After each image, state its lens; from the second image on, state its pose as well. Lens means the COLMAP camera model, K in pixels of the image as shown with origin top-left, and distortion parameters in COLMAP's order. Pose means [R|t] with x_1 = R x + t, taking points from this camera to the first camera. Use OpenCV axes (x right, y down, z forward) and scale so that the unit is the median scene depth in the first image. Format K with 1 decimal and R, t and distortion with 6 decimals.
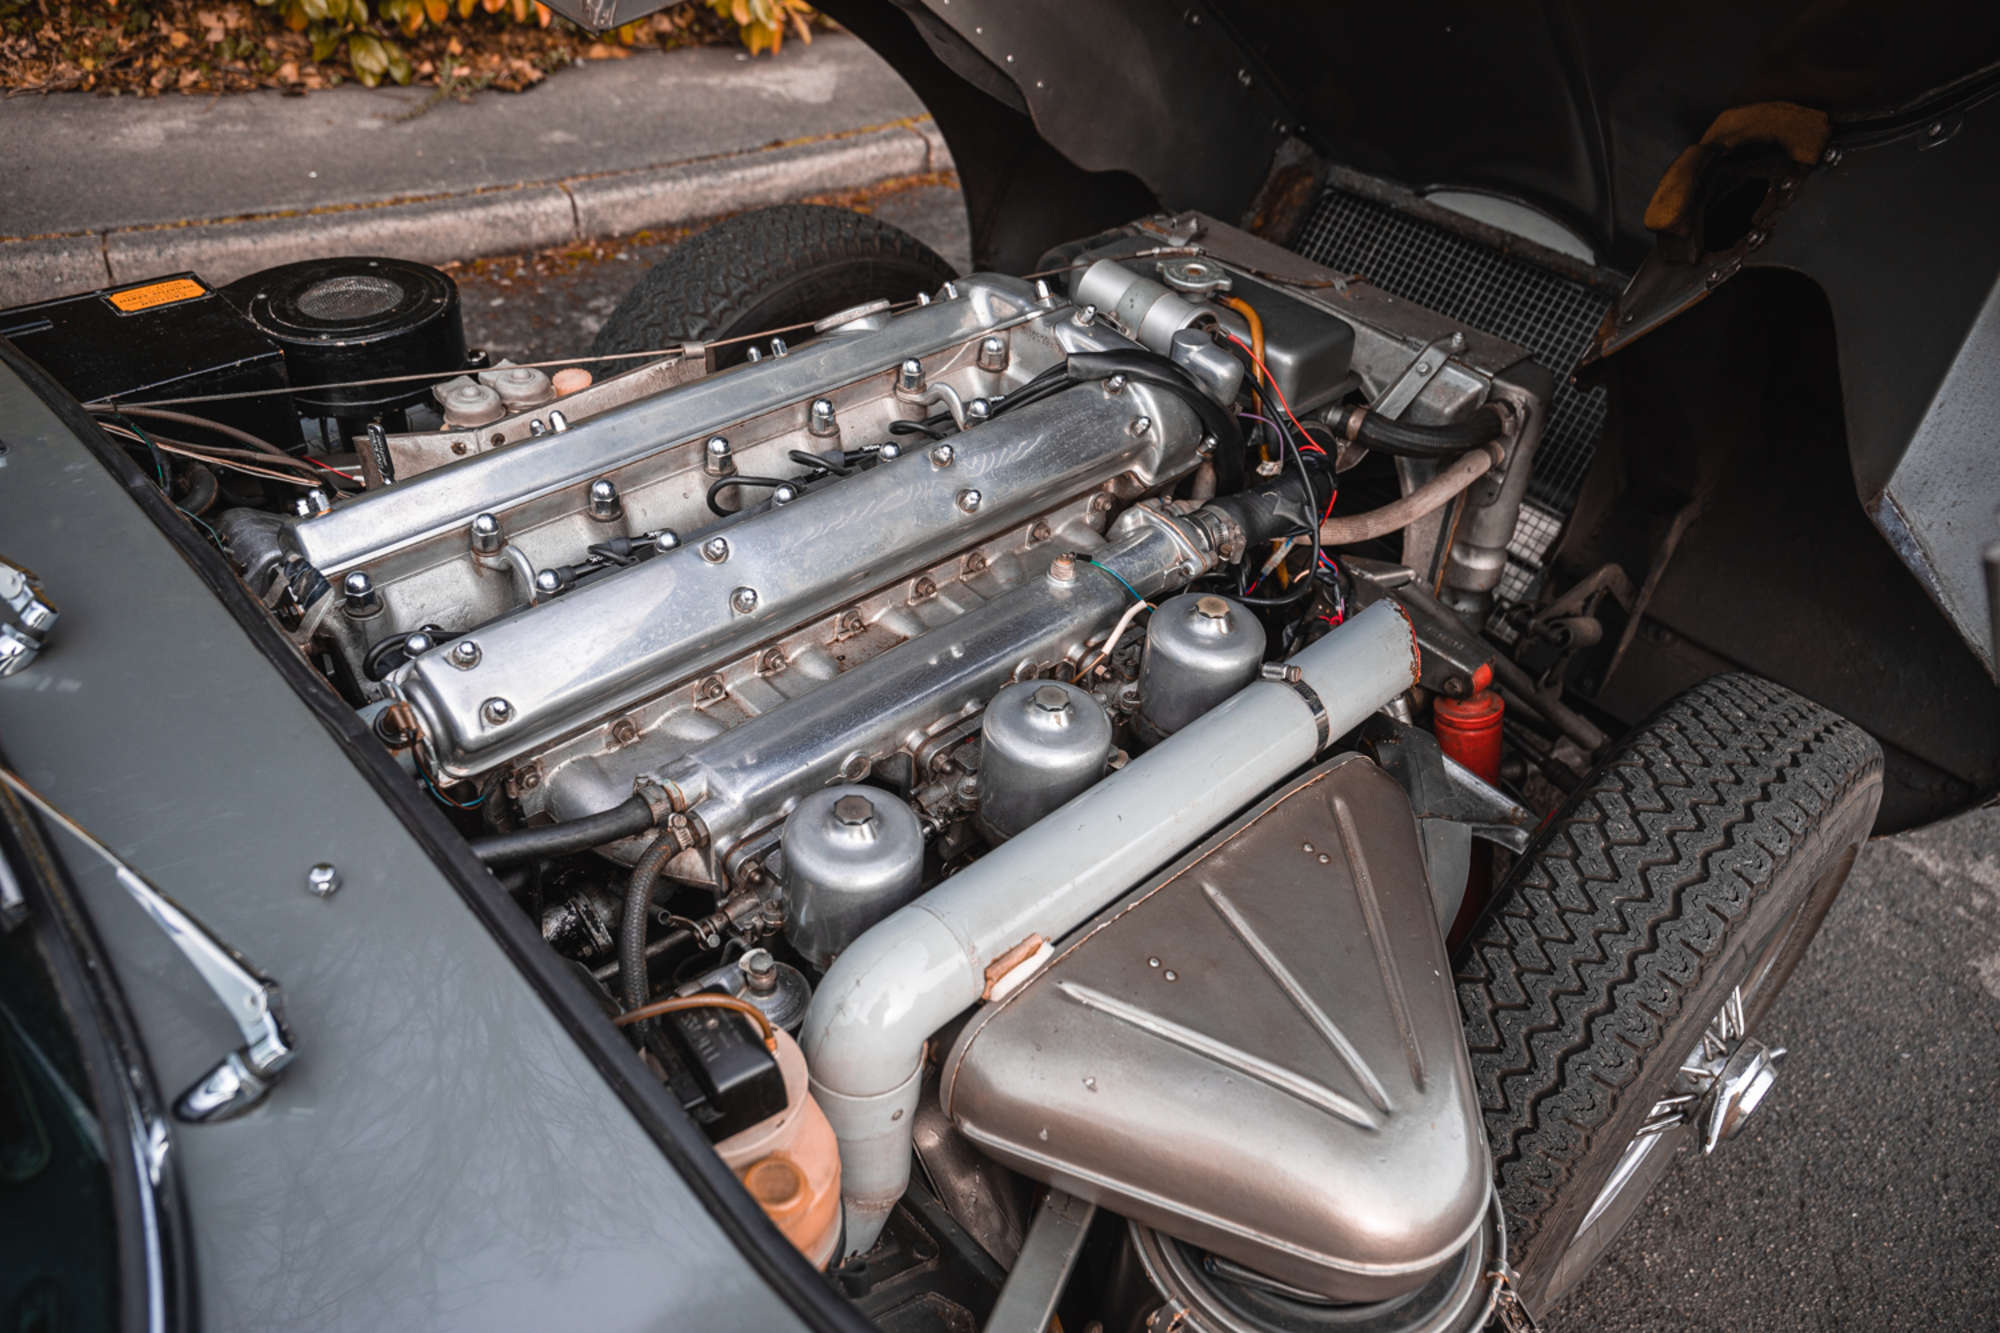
lens RADIAL K [[1514.6, 0, 1000.0], [0, 1514.6, 666.5], [0, 0, 1]] dist [-0.033392, 0.001787]
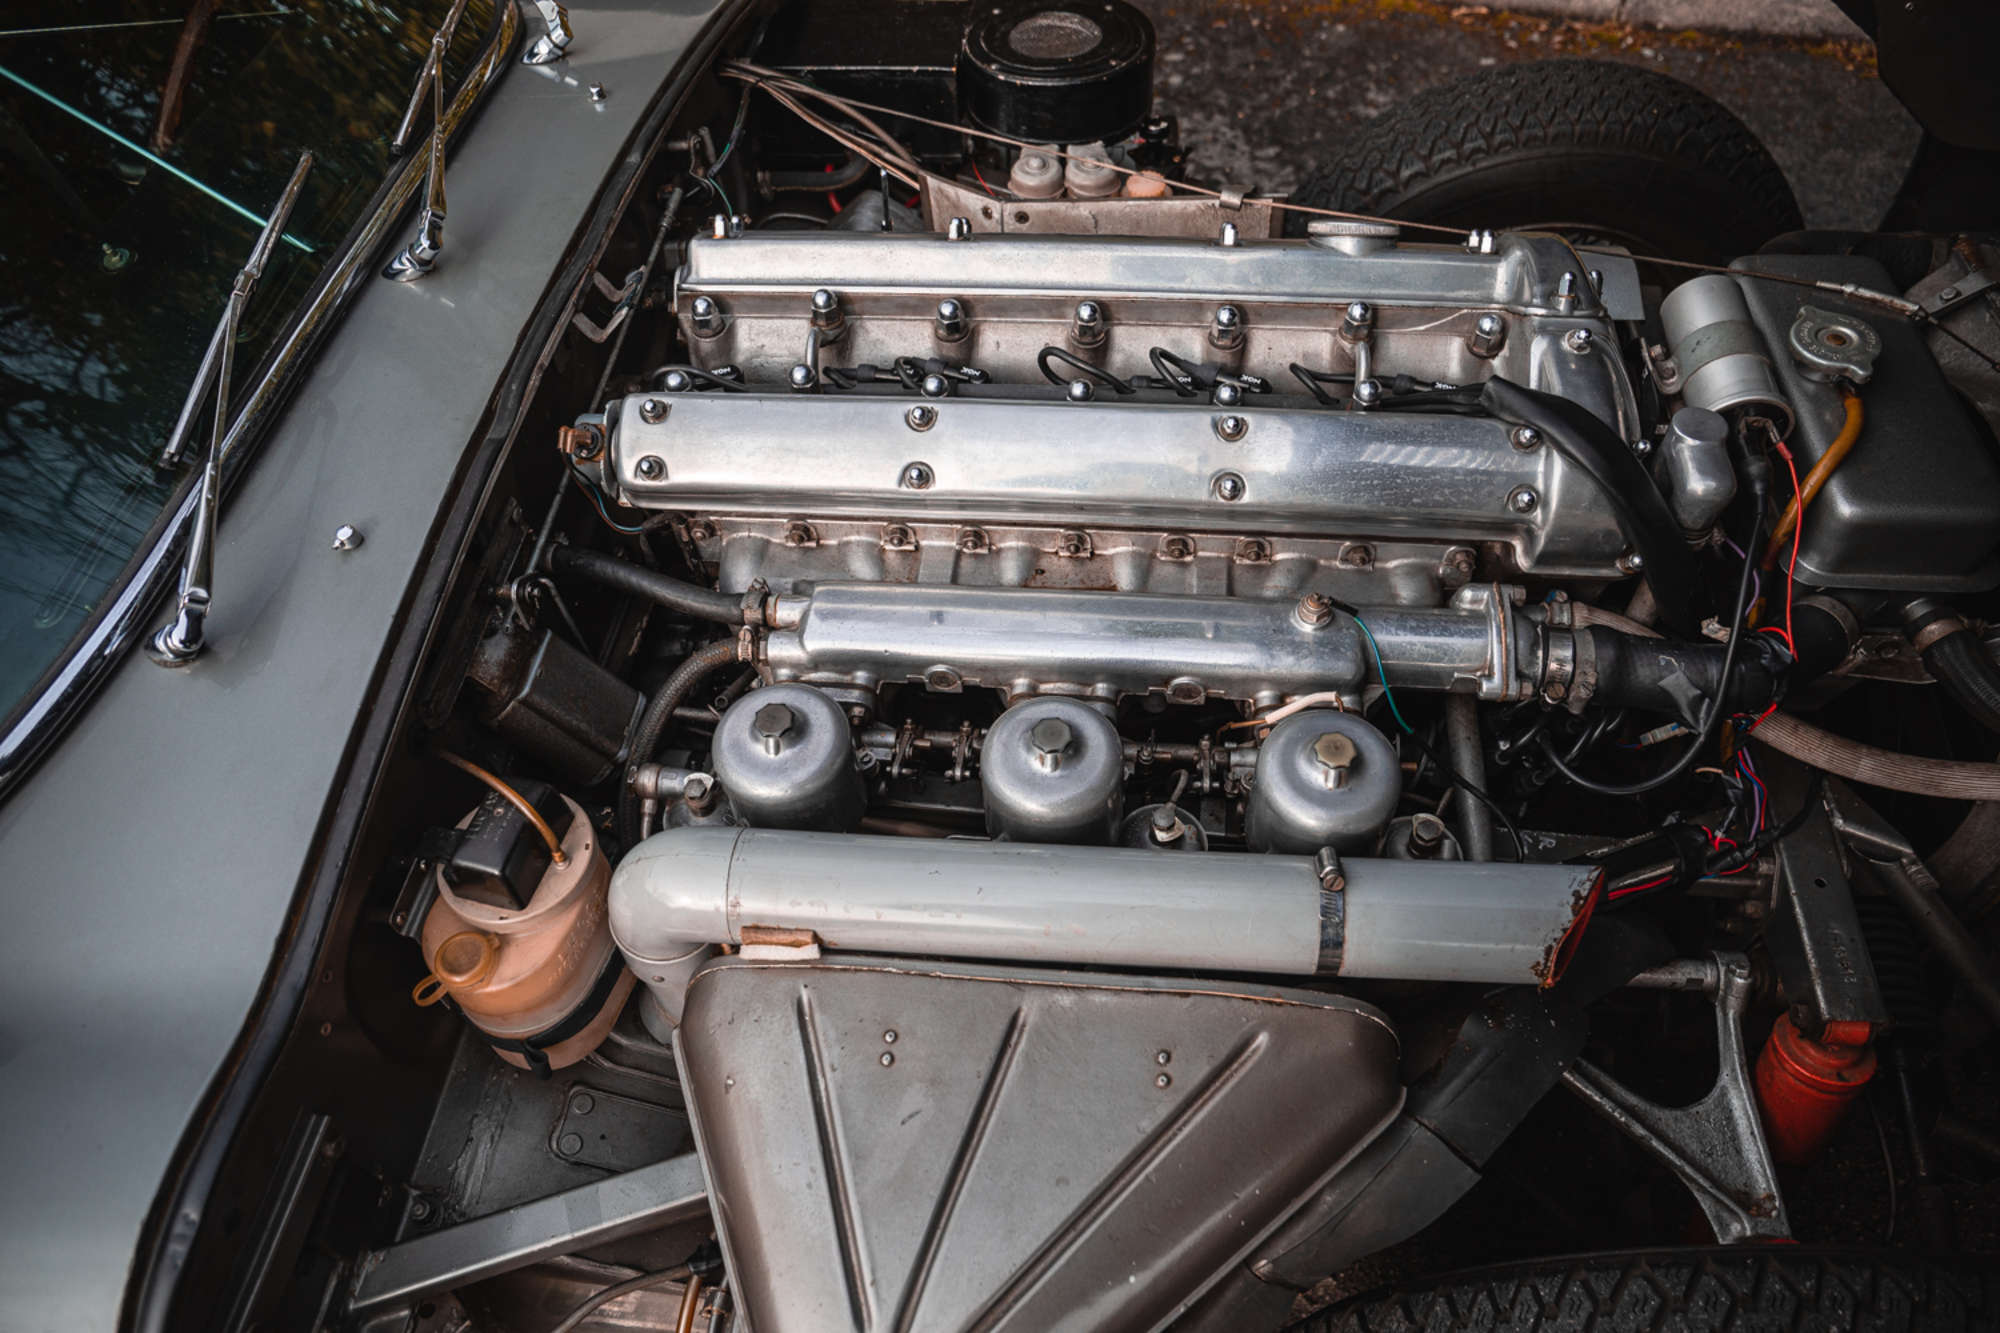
lens RADIAL K [[1359.3, 0, 1000.0], [0, 1359.3, 666.5], [0, 0, 1]] dist [-0.103984, 0.087859]
pose [[0.651853, 0.535952, -0.536510, 0.366384], [-0.396634, 0.843945, 0.361162, -0.251871], [0.646351, -0.022626, 0.762705, 0.324690]]
